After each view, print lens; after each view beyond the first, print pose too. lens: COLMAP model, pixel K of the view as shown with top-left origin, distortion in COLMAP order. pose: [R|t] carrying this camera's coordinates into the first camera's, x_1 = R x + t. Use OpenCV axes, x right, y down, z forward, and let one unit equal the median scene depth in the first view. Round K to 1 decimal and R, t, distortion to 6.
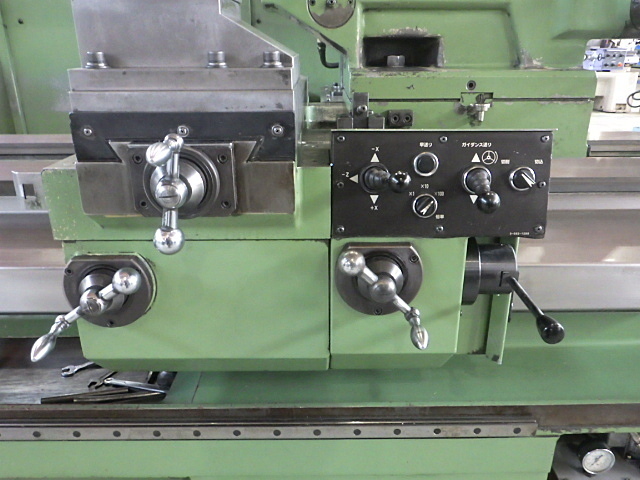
lens RADIAL K [[526.2, 0, 321.2], [0, 526.2, 243.7], [0, 0, 1]] dist [-0.002937, -0.004282]
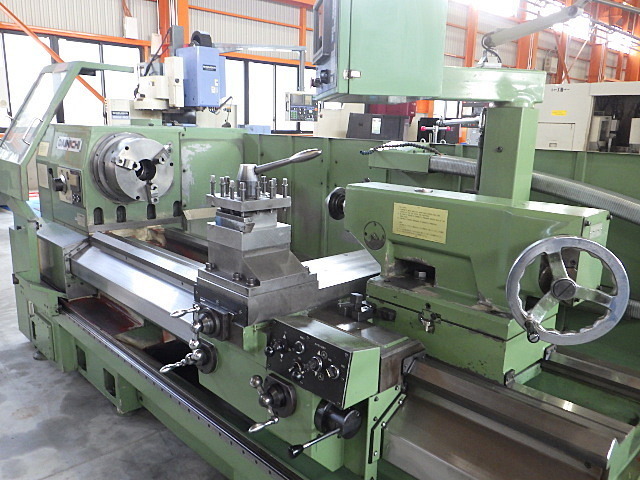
lens RADIAL K [[526.2, 0, 321.2], [0, 526.2, 243.7], [0, 0, 1]] dist [-0.002937, -0.004282]
pose [[0.689910, 0.178061, -0.701654, 1.081586], [-0.284611, 0.957938, -0.036749, -0.327384], [0.665598, 0.225052, 0.711569, -0.294323]]
